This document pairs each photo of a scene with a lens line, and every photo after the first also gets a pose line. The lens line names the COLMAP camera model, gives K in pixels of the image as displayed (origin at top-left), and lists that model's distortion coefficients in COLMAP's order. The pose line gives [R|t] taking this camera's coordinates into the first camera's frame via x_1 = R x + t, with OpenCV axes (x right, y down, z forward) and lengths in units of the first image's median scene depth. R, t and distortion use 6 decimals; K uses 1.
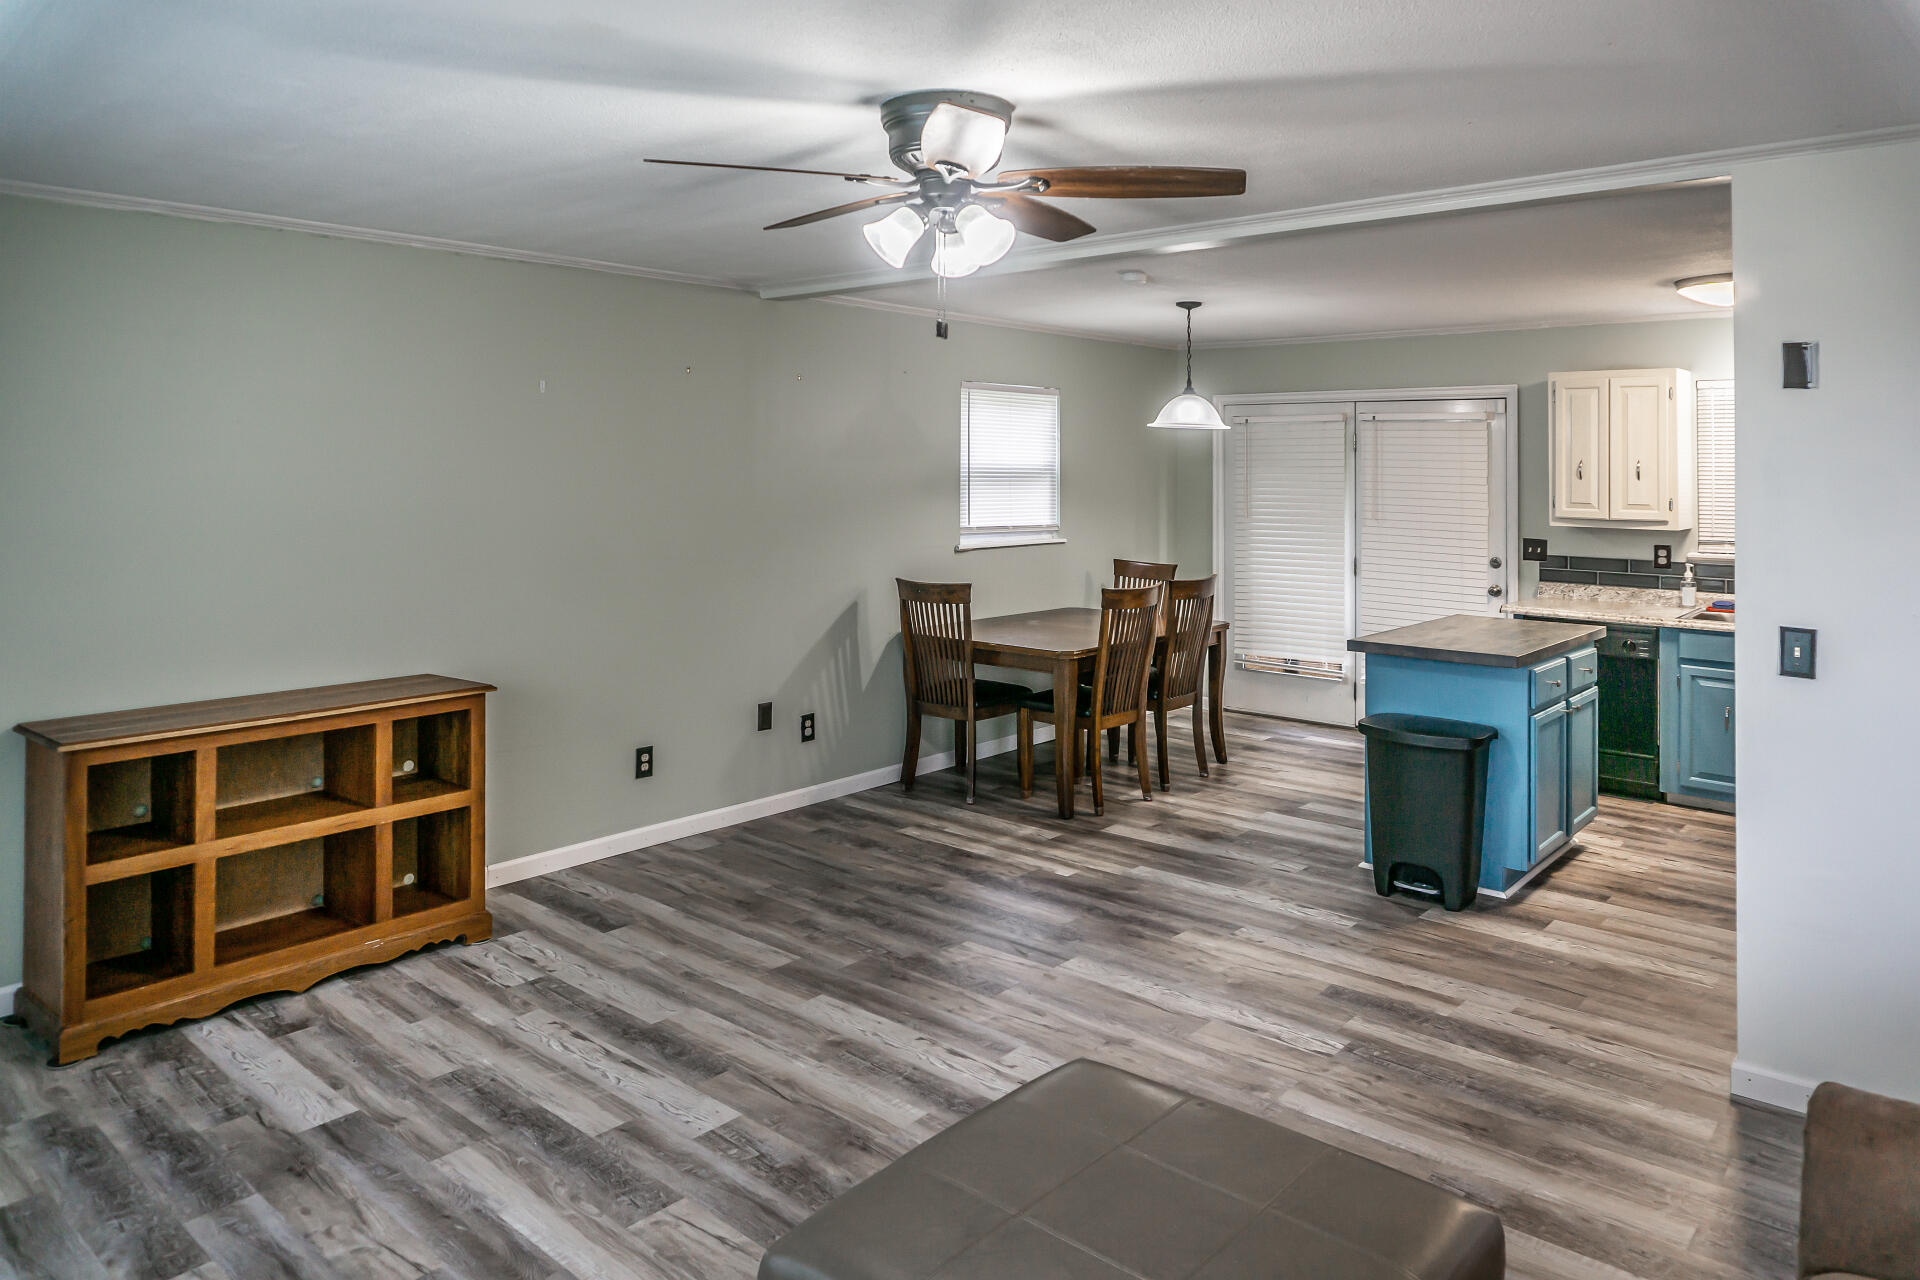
lens RADIAL K [[1296.9, 0, 960.0], [0, 1296.9, 640.0], [0, 0, 1]] dist [-0.028211, -0.001930]
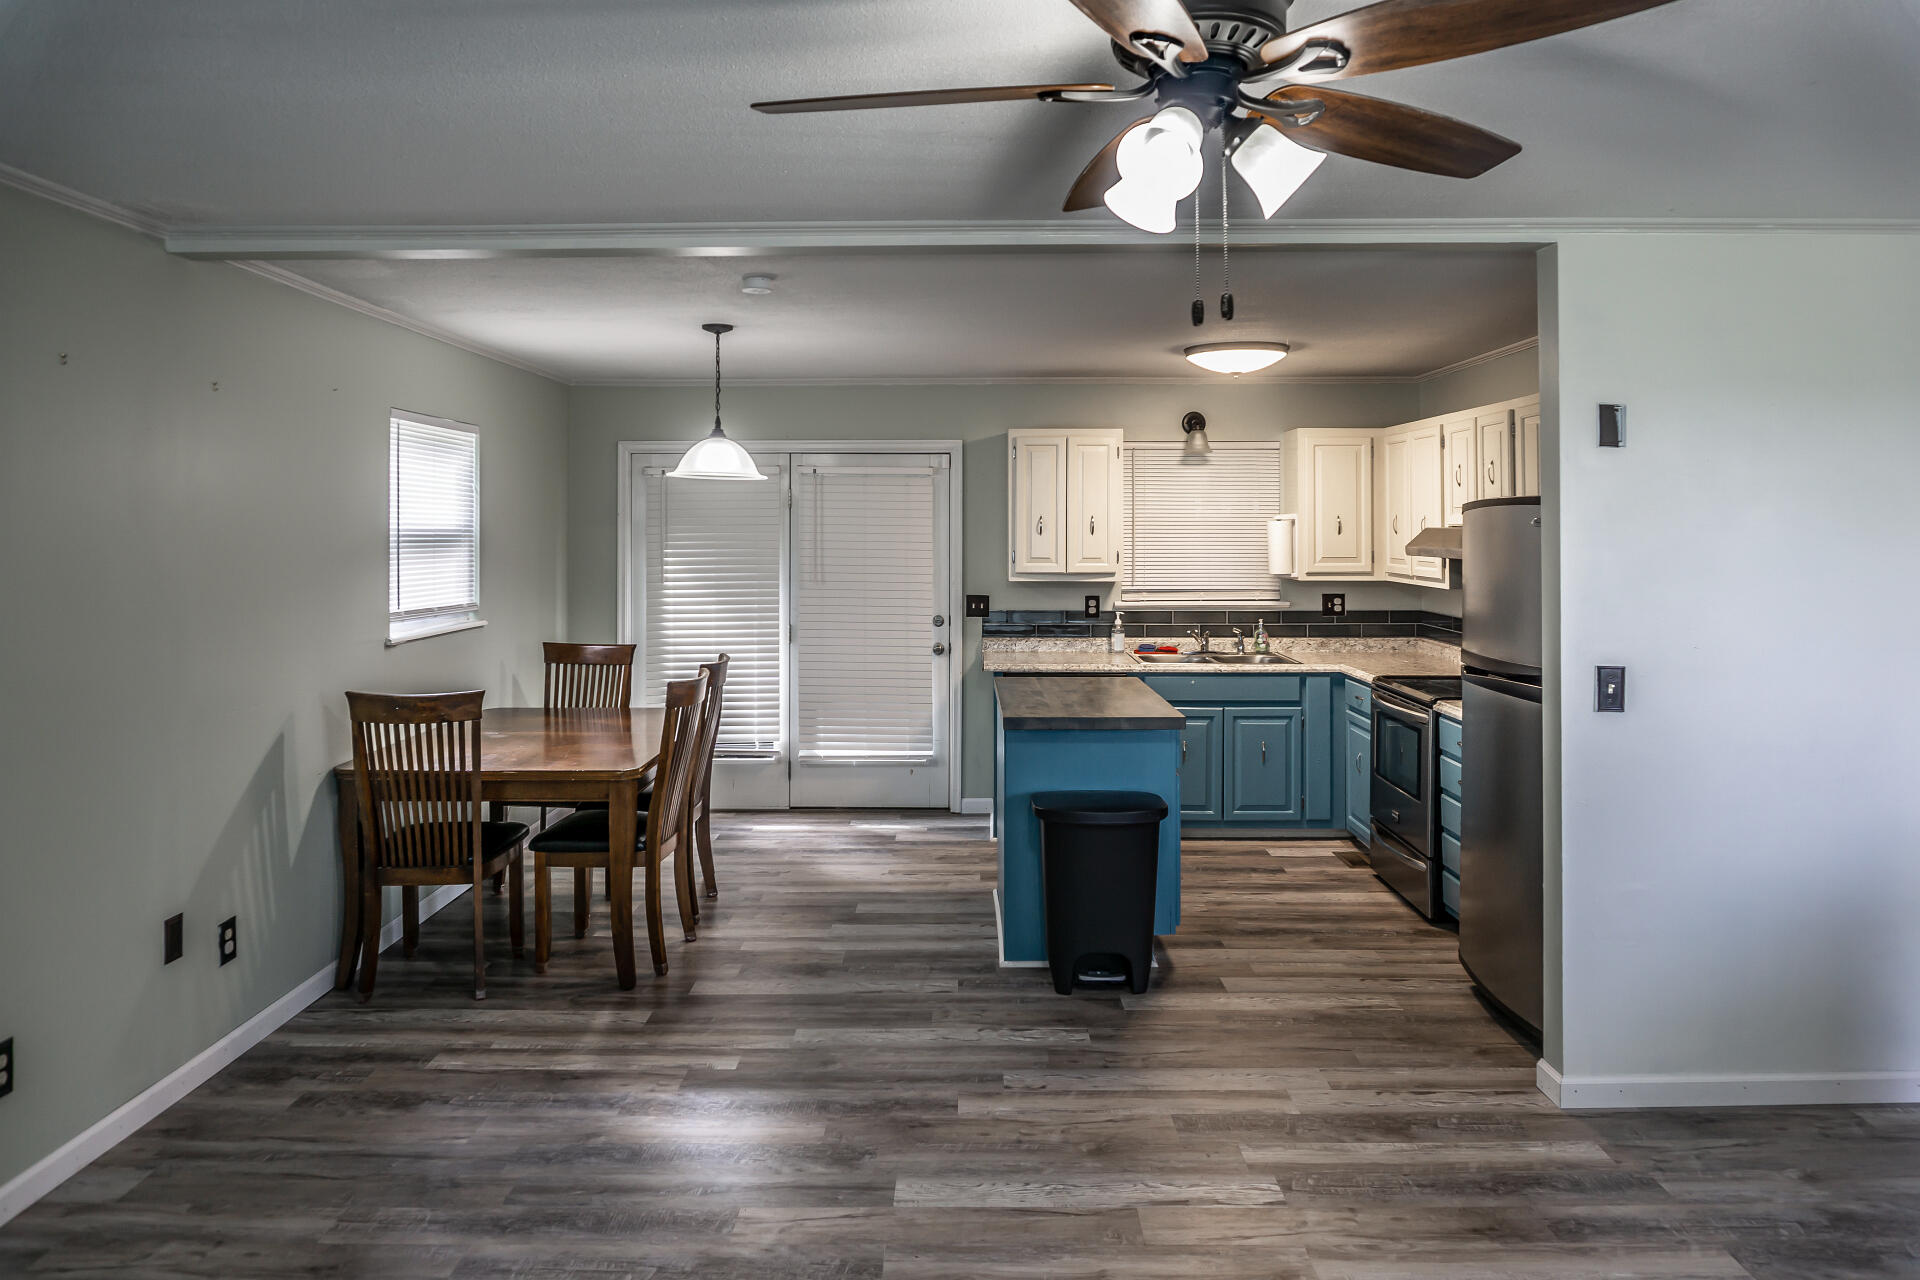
lens RADIAL K [[1296.9, 0, 960.0], [0, 1296.9, 640.0], [0, 0, 1]] dist [-0.028211, -0.001930]
pose [[0.746894, -0.063135, 0.661939, -0.254696], [0.093588, 0.995554, -0.010645, -0.037992], [-0.658324, 0.069900, 0.749482, 0.287382]]
